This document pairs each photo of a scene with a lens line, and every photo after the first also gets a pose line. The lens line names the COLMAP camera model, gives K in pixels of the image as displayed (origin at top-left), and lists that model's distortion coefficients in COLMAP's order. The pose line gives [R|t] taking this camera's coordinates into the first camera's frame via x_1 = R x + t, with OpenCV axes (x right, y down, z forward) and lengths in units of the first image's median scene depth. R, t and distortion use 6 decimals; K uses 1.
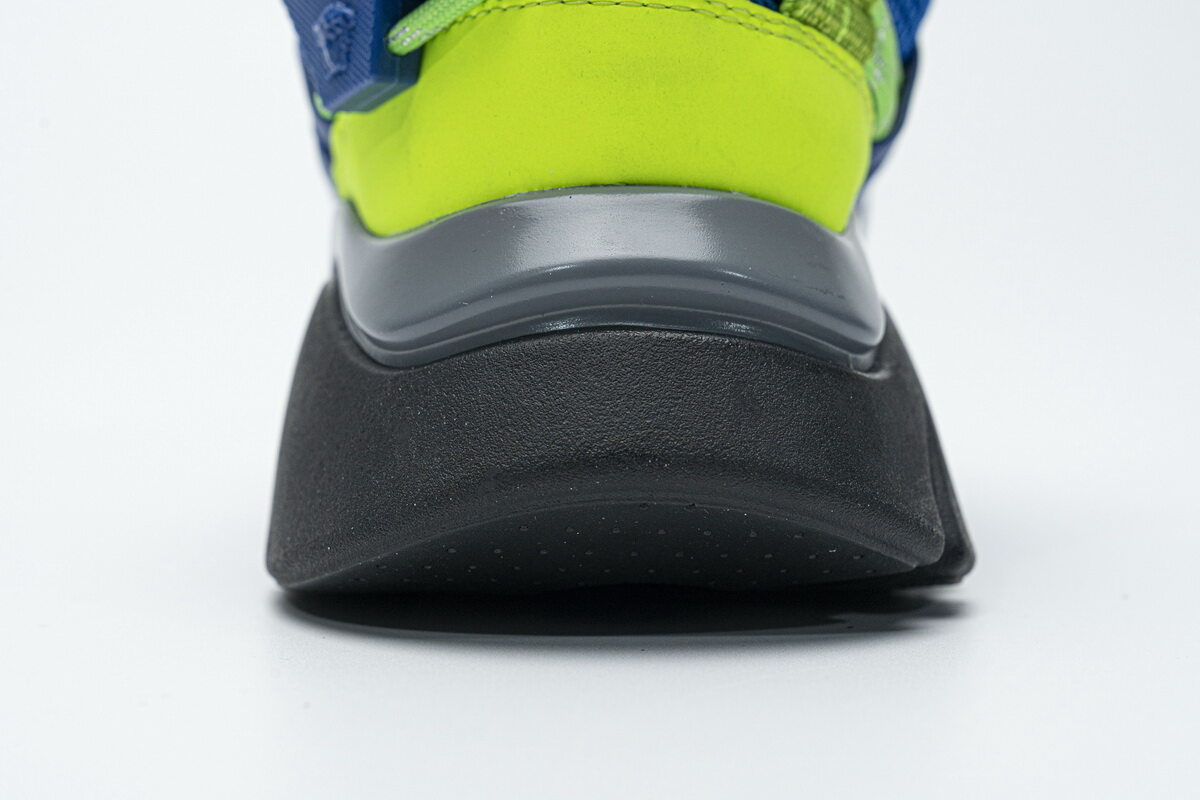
lens RADIAL K [[2344.6, 0, 608.7], [0, 2344.6, 401.5], [0, 0, 1]] dist [0.007084, 0.000000]
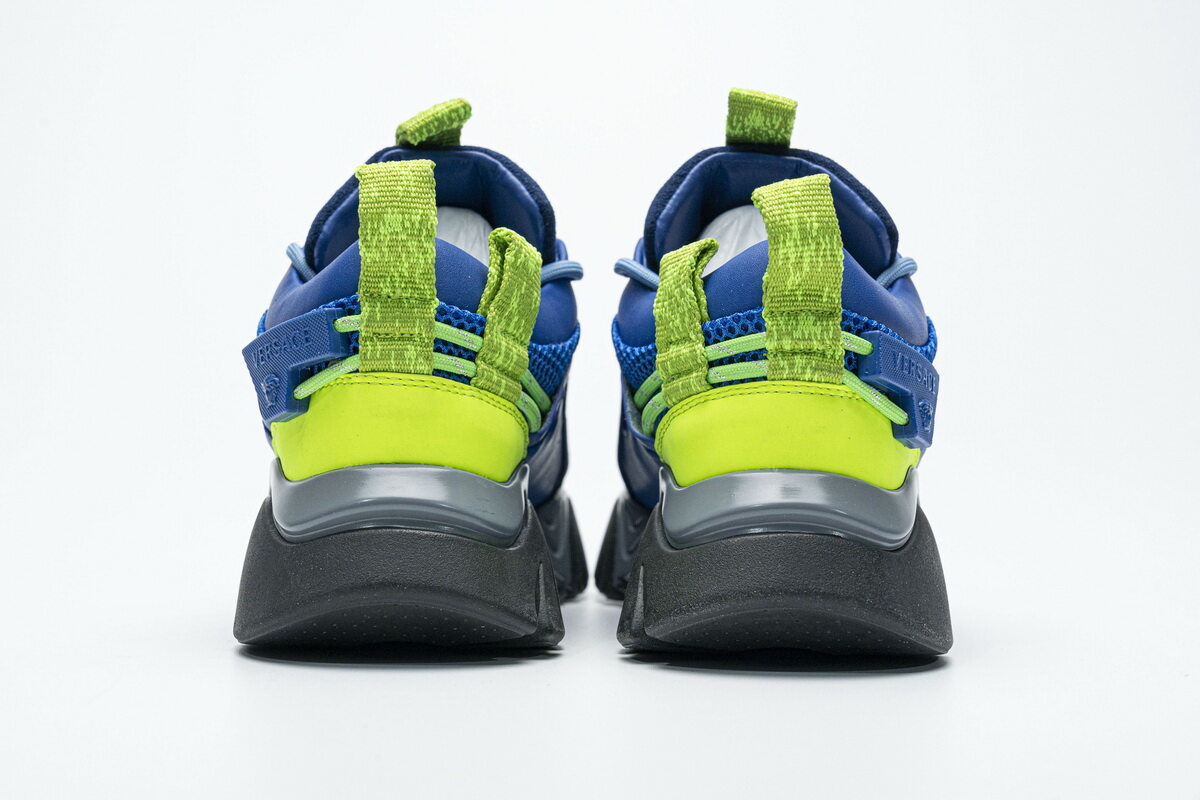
lens RADIAL K [[2344.6, 0, 591.6], [0, 2344.6, 395.1], [0, 0, 1]] dist [0.007084, 0.000000]
pose [[0.999916, 0.012656, -0.002678, 0.192943], [-0.012794, 0.998135, -0.059682, -0.024599], [0.001918, 0.059711, 0.998214, -1.207959]]
